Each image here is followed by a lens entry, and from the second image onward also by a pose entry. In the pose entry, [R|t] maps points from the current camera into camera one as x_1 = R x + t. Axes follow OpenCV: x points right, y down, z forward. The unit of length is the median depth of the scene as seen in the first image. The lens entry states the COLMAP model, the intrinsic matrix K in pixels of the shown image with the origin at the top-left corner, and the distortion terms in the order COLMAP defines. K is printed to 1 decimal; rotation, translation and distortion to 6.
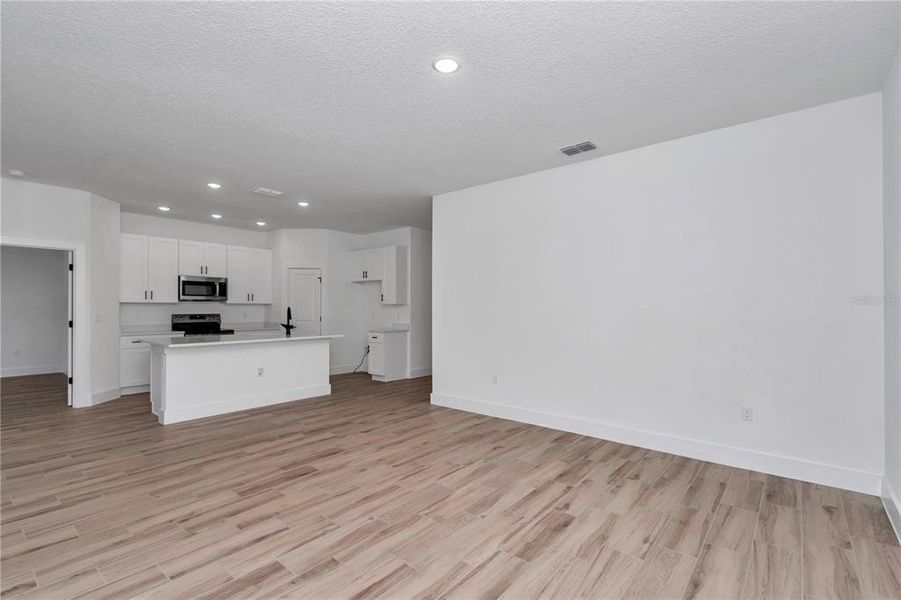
lens RADIAL K [[414.8, 0, 443.2], [0, 414.8, 300.9], [0, 0, 1]] dist [0.011880, -0.000865]
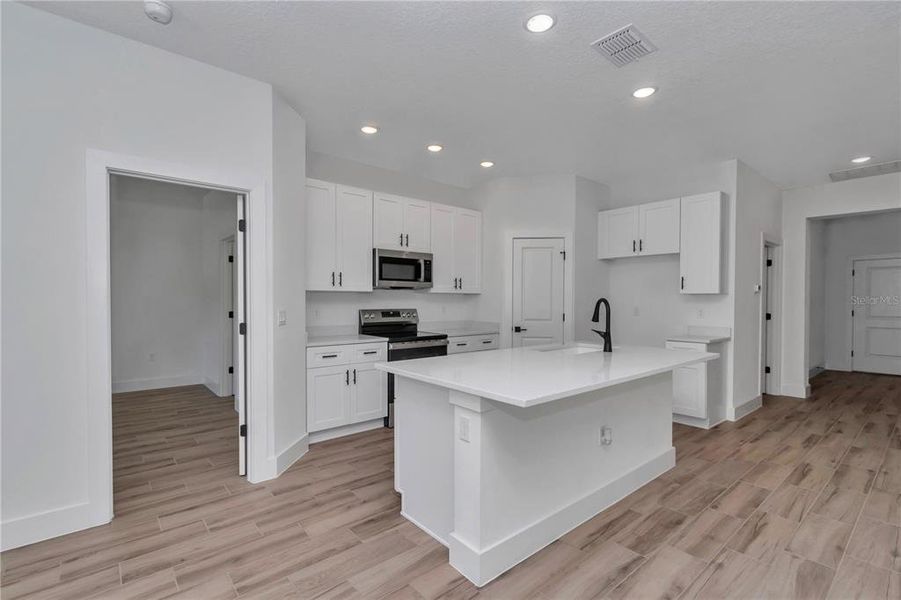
lens RADIAL K [[414.8, 0, 449.6], [0, 414.8, 300.9], [0, 0, 1]] dist [0.011880, -0.000865]
pose [[0.986938, 0.001110, -0.161096, -0.443108], [0.001773, 0.999841, 0.017750, 0.008260], [0.161090, -0.017804, 0.986779, 0.419004]]
